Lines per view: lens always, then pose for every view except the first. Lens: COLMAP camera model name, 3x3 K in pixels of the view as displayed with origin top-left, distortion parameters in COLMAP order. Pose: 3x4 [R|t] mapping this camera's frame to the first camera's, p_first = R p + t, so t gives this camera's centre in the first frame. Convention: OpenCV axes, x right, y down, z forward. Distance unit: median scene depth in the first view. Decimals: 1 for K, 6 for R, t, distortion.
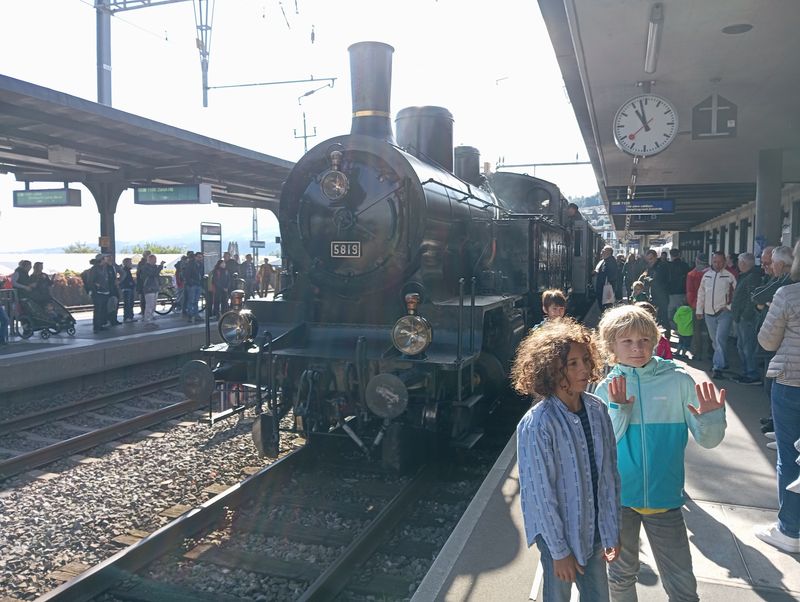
lens RADIAL K [[671.6, 0, 400.4], [0, 671.6, 301.7], [0, 0, 1]] dist [0.011228, -0.007099]
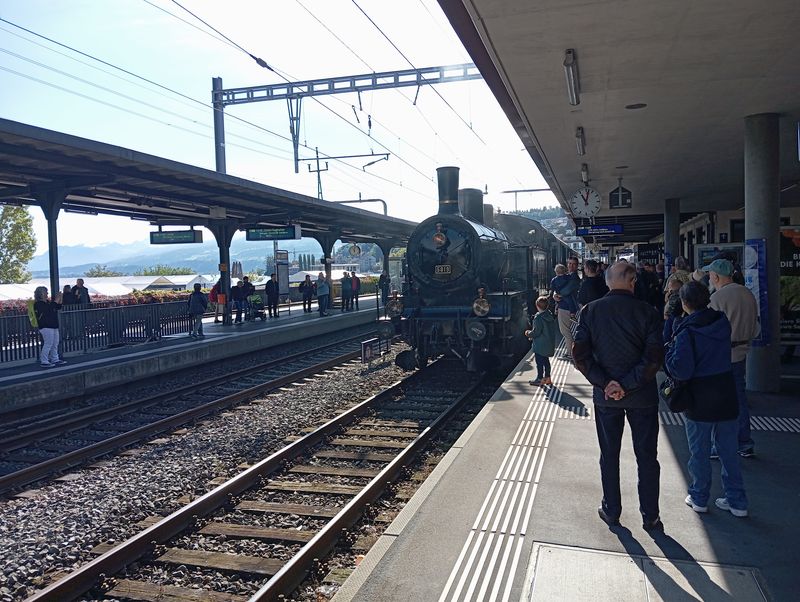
lens RADIAL K [[671.6, 0, 399.5], [0, 671.6, 300.5], [0, 0, 1]] dist [0.011228, -0.007099]
pose [[0.999116, -0.029603, 0.029843, -0.112705], [0.030266, 0.999299, -0.022042, 0.023756], [-0.029169, 0.022926, 0.999312, -0.425904]]
